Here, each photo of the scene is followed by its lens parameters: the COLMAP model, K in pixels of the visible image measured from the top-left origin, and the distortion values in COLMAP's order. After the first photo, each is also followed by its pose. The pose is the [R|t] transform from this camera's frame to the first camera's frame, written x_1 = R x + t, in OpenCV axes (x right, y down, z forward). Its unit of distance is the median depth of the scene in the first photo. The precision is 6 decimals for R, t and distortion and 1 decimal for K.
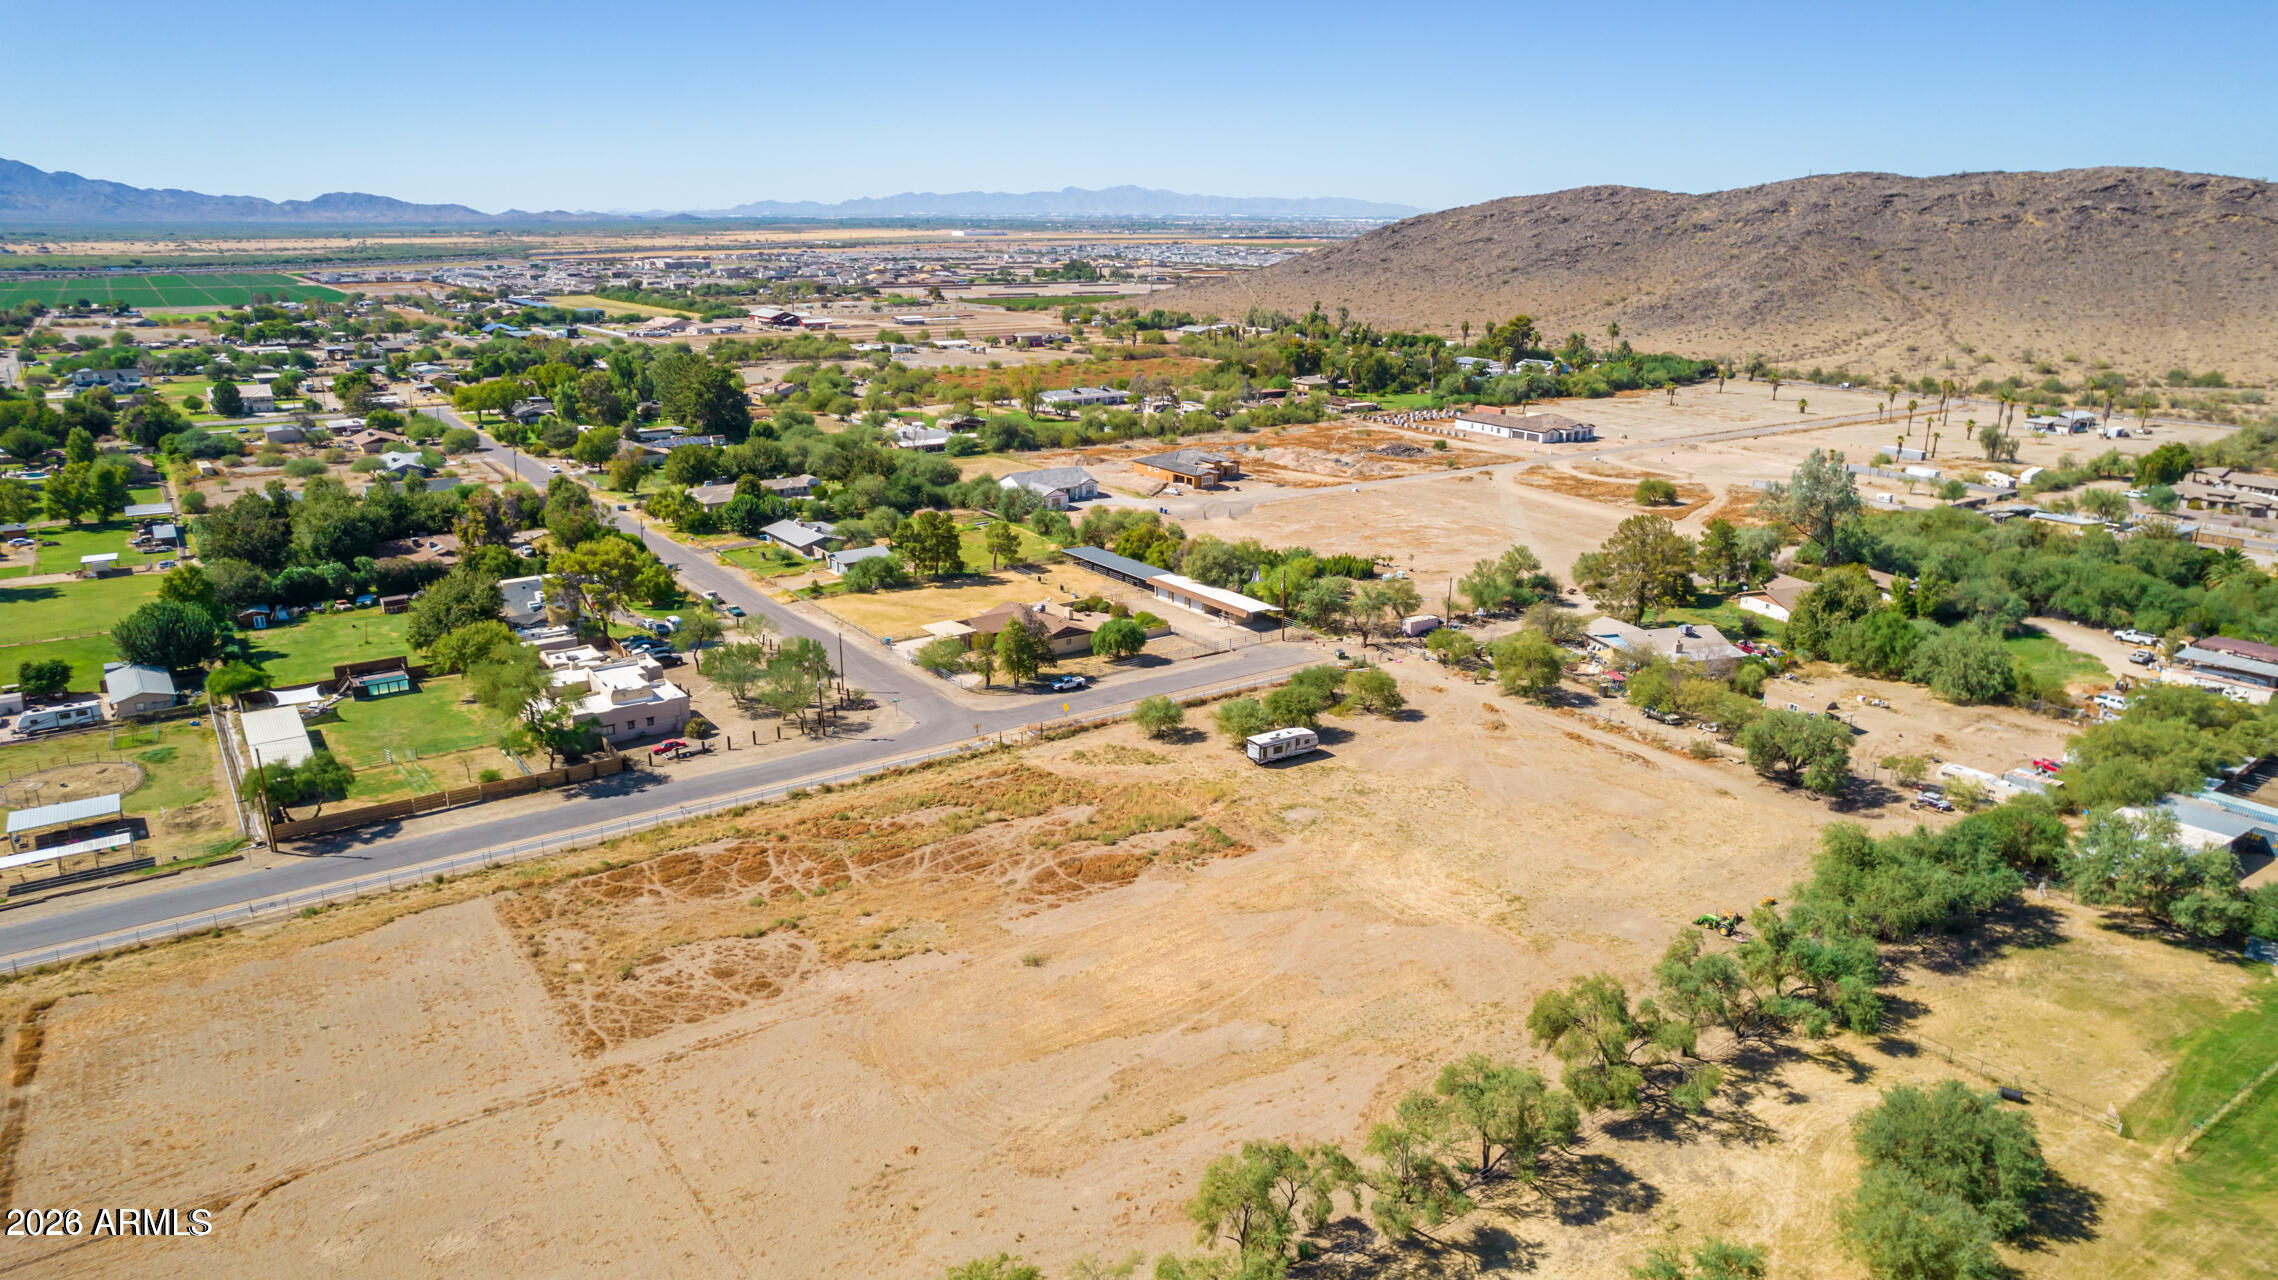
lens RADIAL K [[1467.7, 0, 1149.2], [0, 1467.7, 641.3], [0, 0, 1]] dist [-0.075963, 0.068291]
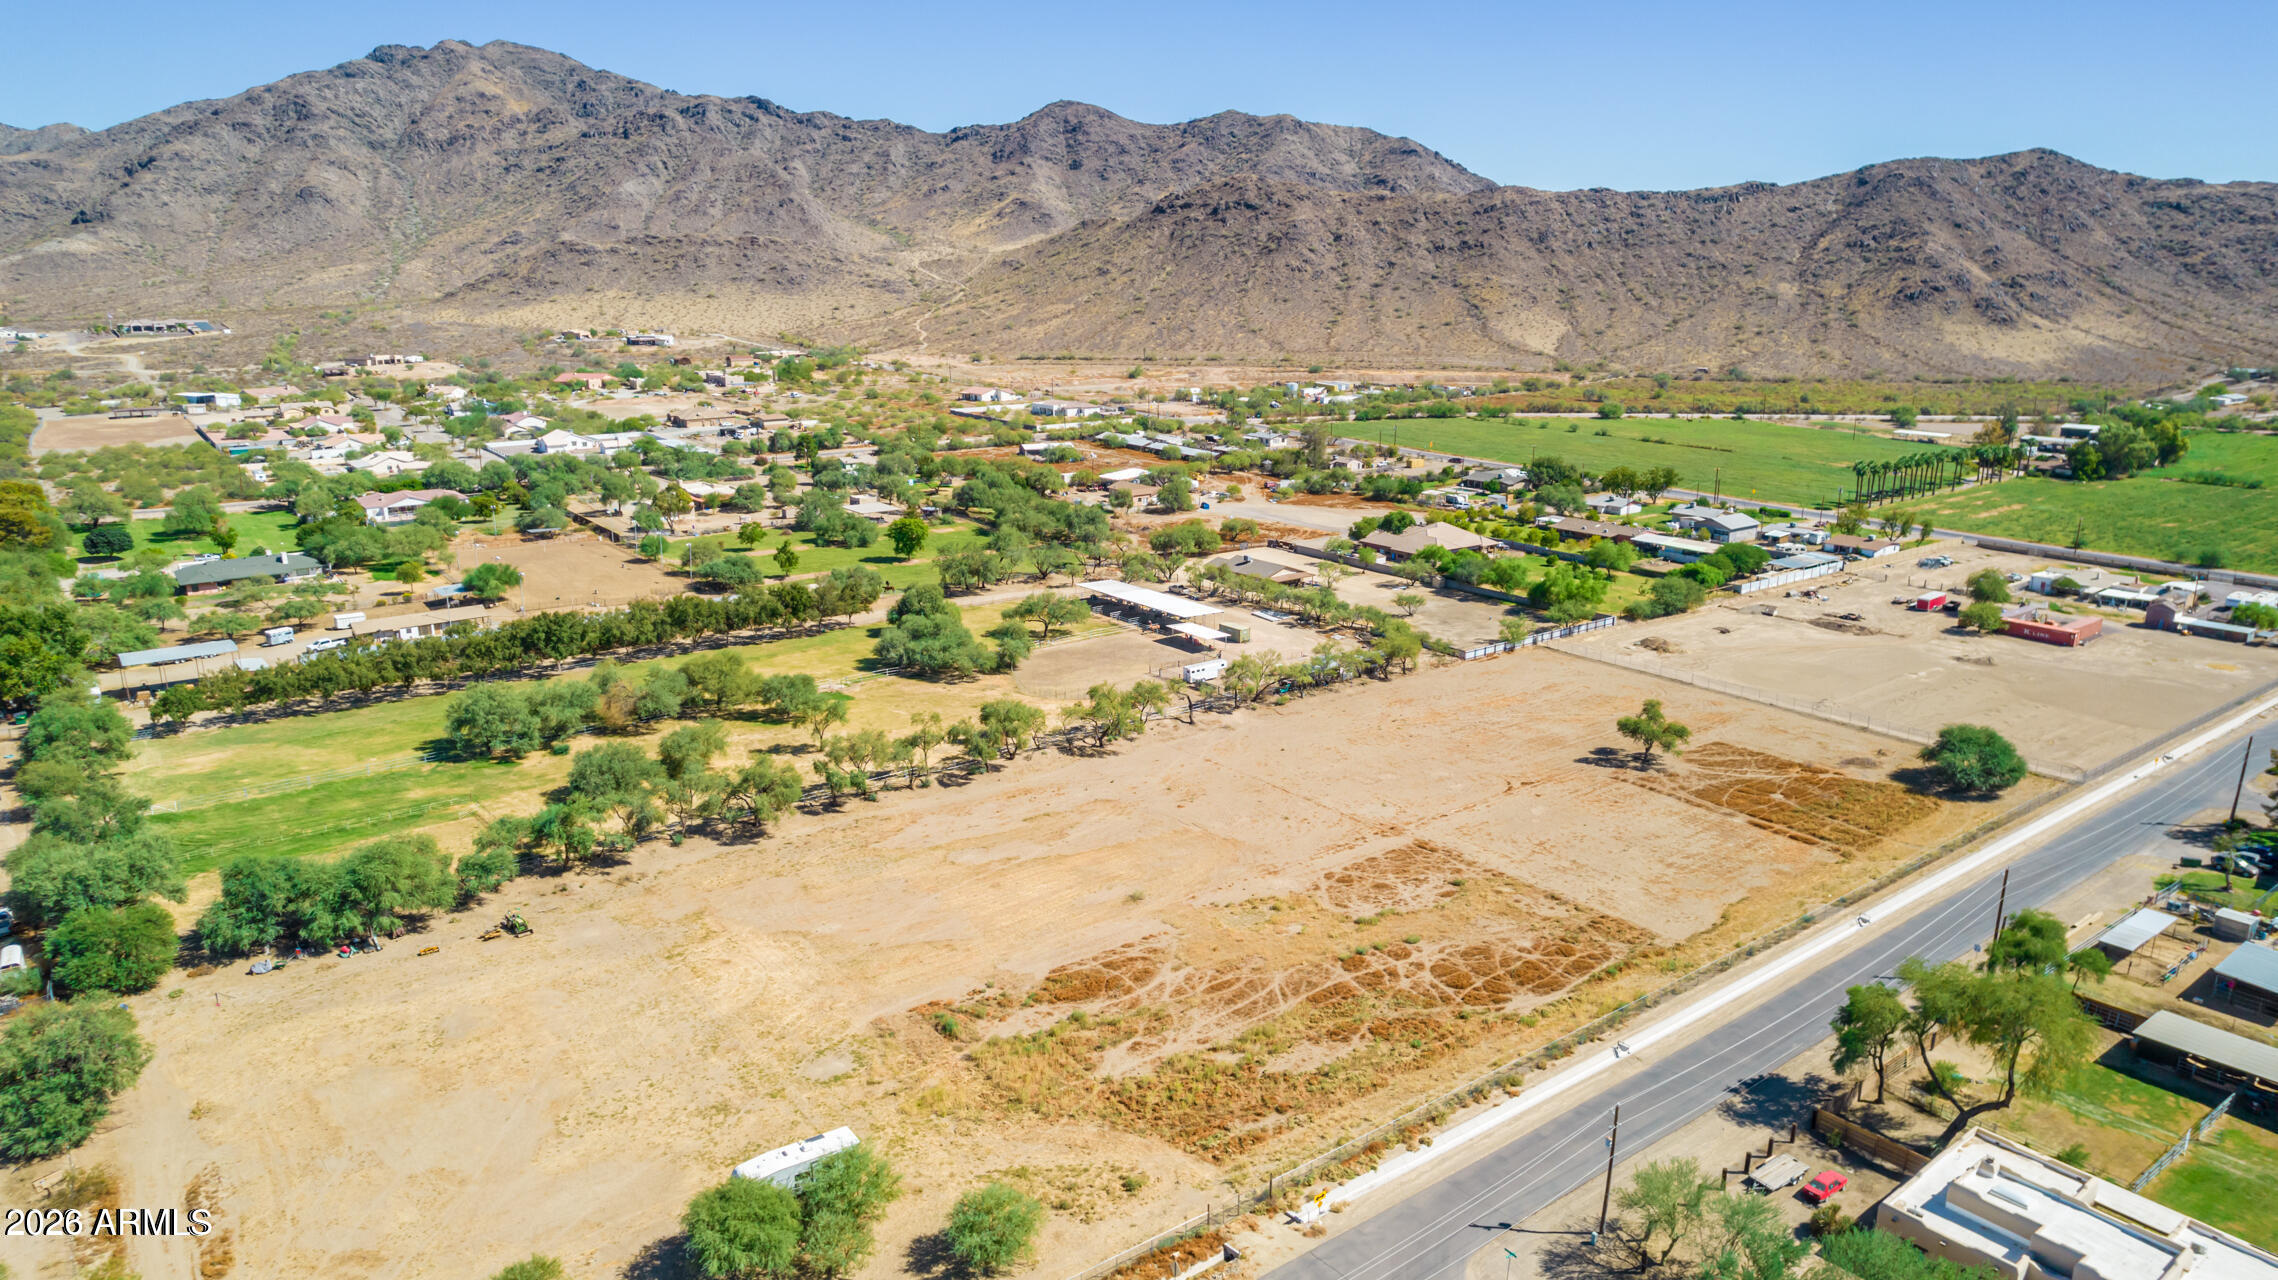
lens RADIAL K [[1467.7, 0, 1156.8], [0, 1467.7, 651.9], [0, 0, 1]] dist [-0.075963, 0.068291]
pose [[-0.998919, 0.005088, -0.046207, -0.025175], [-0.019615, 0.855044, 0.518184, -0.347105], [0.042146, 0.518531, -0.854020, 1.152432]]
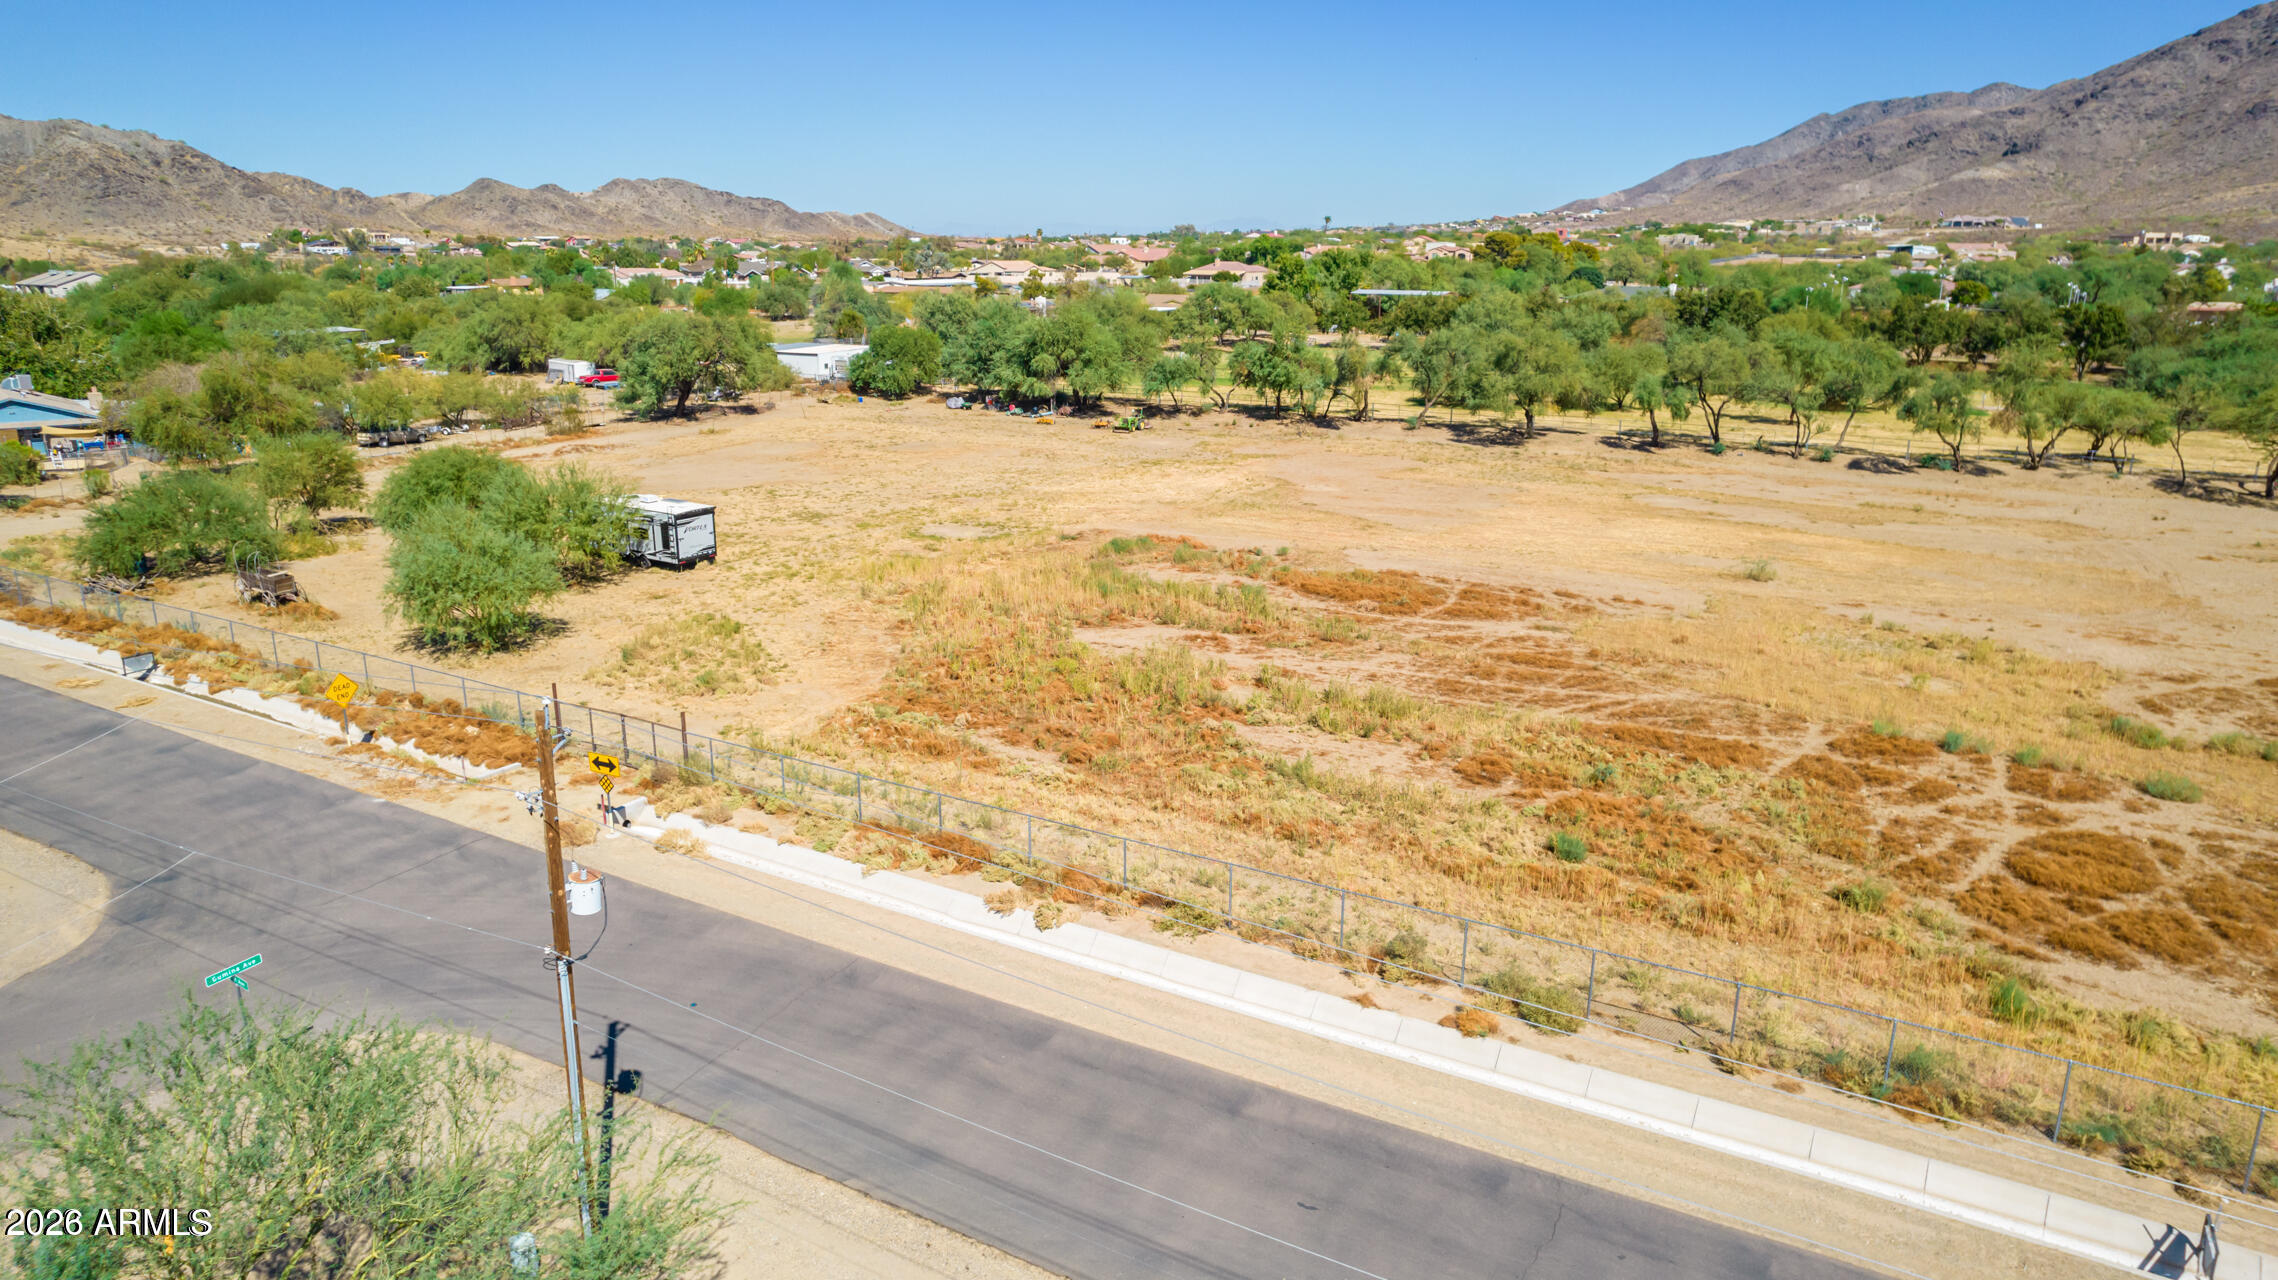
lens RADIAL K [[1467.7, 0, 1139.5], [0, 1467.7, 658.3], [0, 0, 1]] dist [-0.075963, 0.068291]
pose [[-0.416775, -0.259635, 0.871142, -0.289021], [0.252839, 0.887413, 0.385449, -0.019337], [-0.873138, 0.380904, -0.304206, 0.834787]]
